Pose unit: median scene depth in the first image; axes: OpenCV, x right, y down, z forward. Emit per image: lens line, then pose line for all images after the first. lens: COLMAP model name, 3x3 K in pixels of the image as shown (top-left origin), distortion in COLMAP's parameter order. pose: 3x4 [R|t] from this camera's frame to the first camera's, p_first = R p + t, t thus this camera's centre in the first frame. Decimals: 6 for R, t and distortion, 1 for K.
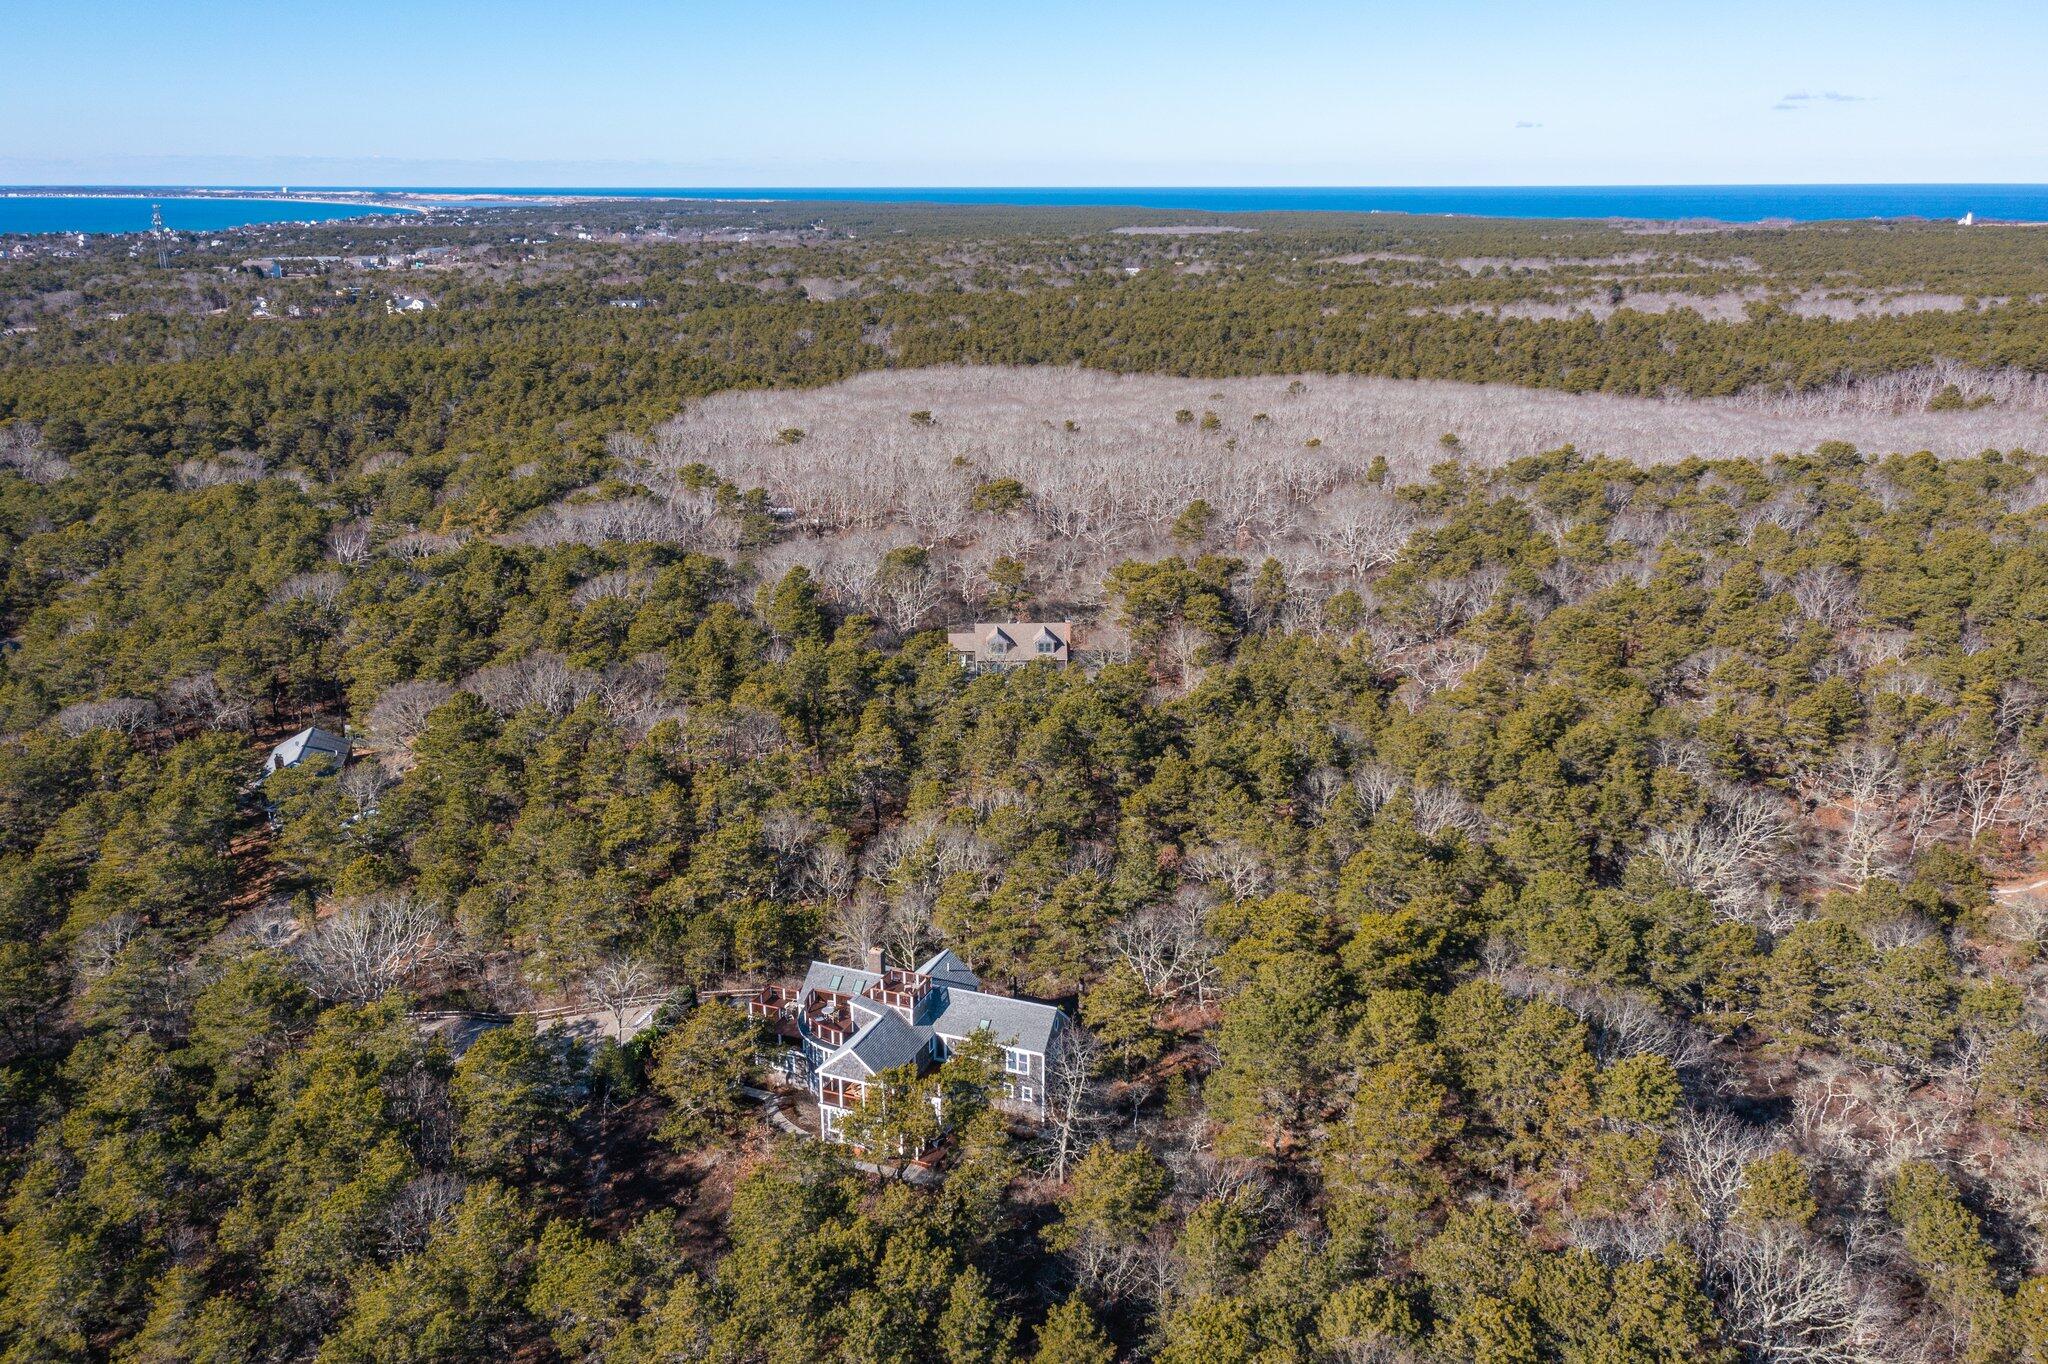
lens RADIAL K [[1609.6, 0, 1024.0], [0, 1609.6, 682.0], [0, 0, 1]] dist [-0.000032, 0.012056]
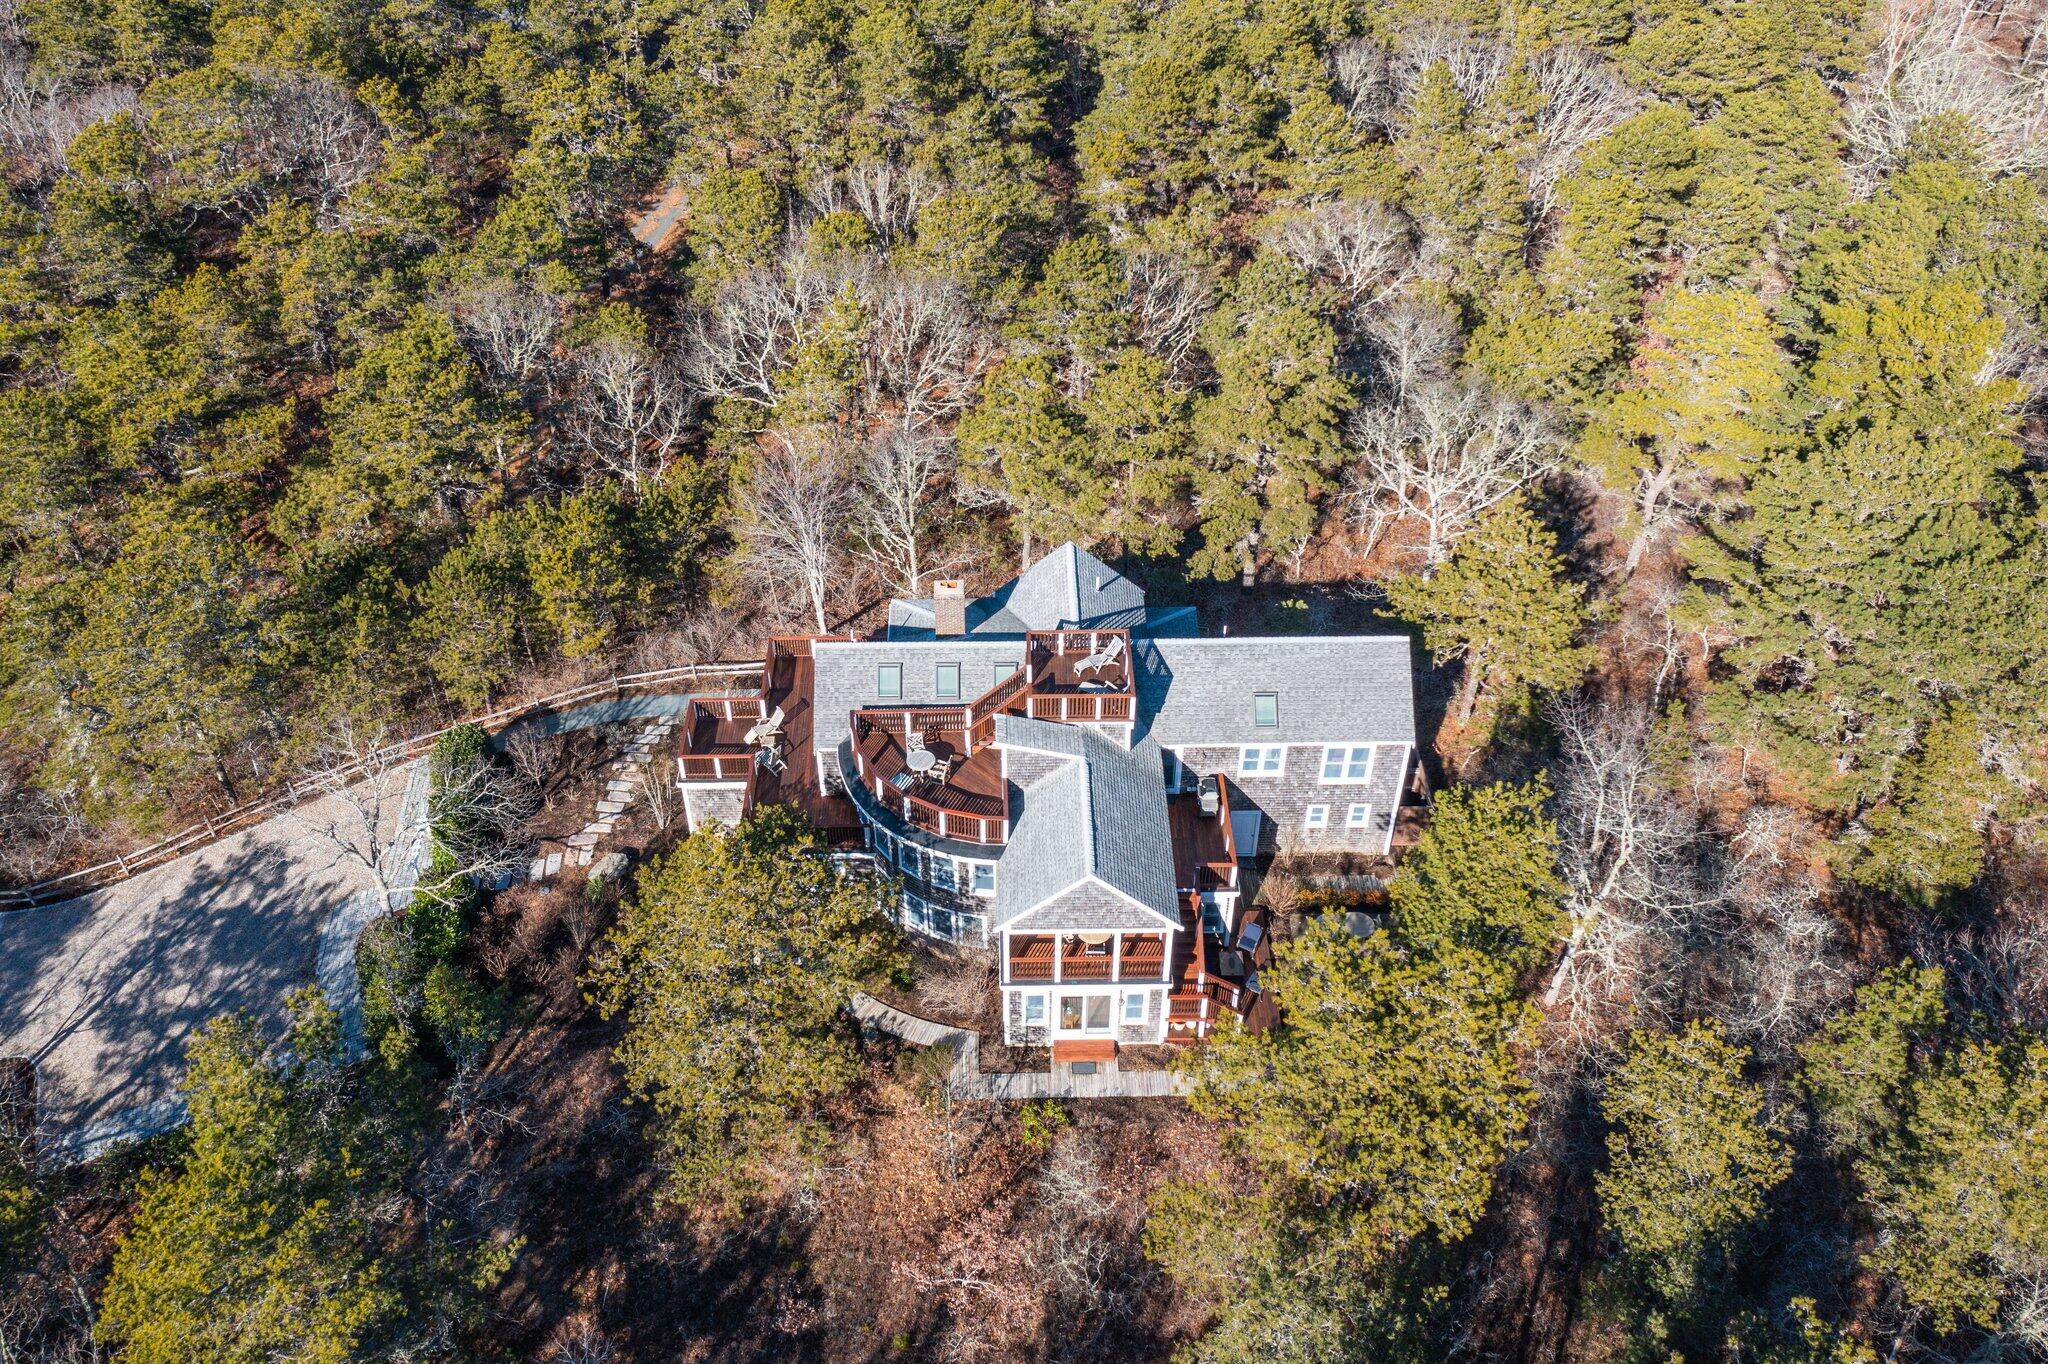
lens RADIAL K [[1609.6, 0, 1024.0], [0, 1609.6, 682.0], [0, 0, 1]] dist [-0.000032, 0.012056]
pose [[0.921395, -0.252393, 0.295514, -0.194476], [0.111826, 0.900432, 0.420377, 0.003778], [-0.372191, -0.354287, 0.857878, 0.549853]]
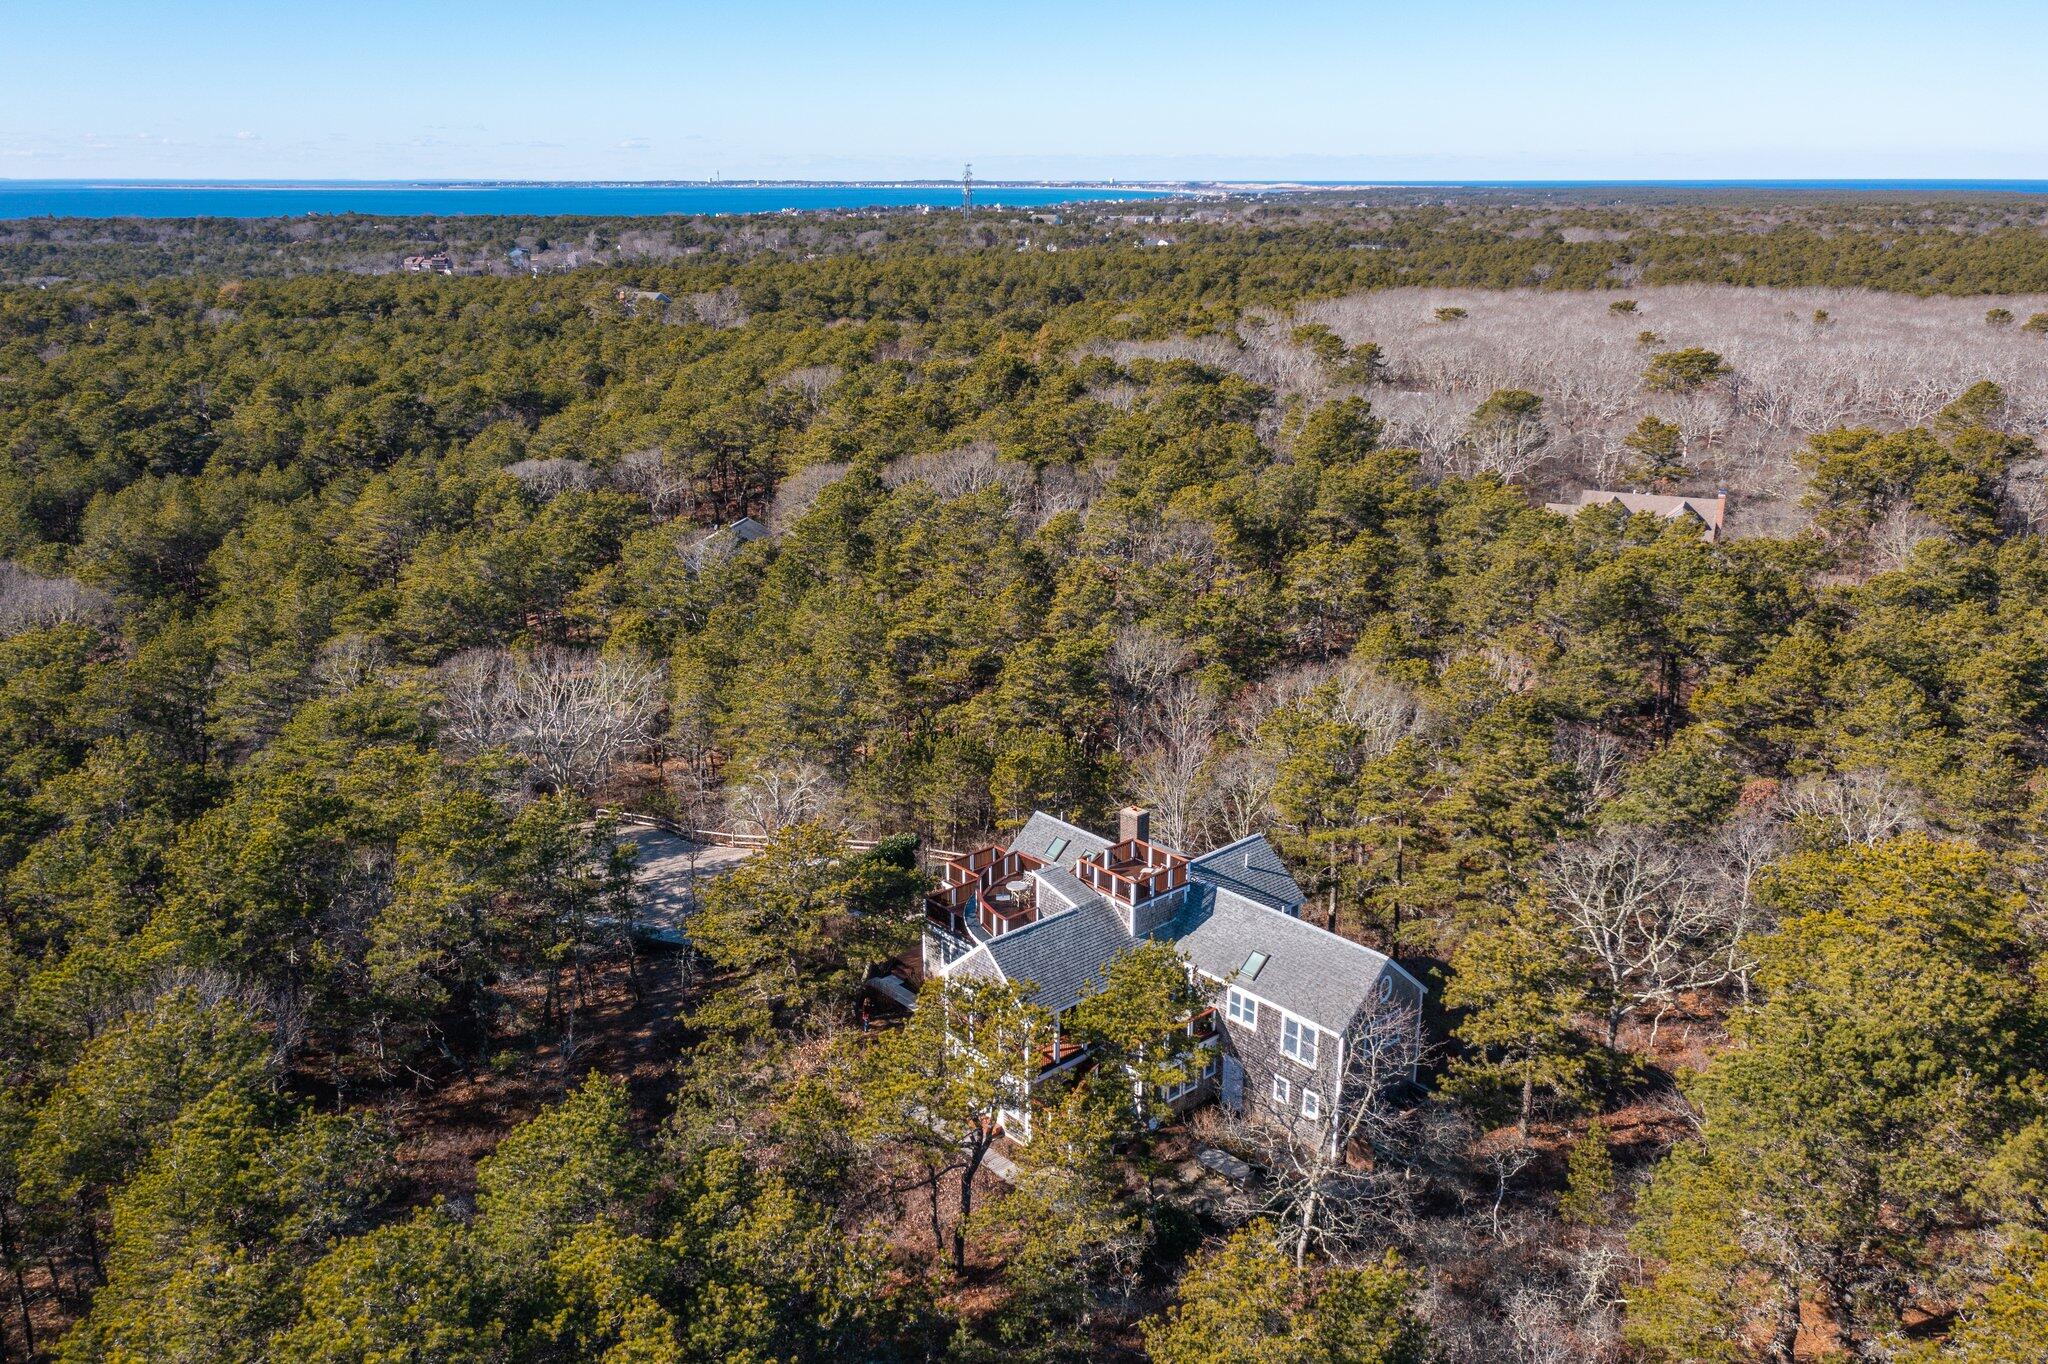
lens RADIAL K [[1609.6, 0, 1024.0], [0, 1609.6, 682.0], [0, 0, 1]] dist [-0.000032, 0.012056]
pose [[0.893979, 0.134867, -0.427332, 0.109810], [-0.132214, 0.990566, 0.036032, 0.095242], [0.428160, 0.024288, 0.903377, 0.408339]]
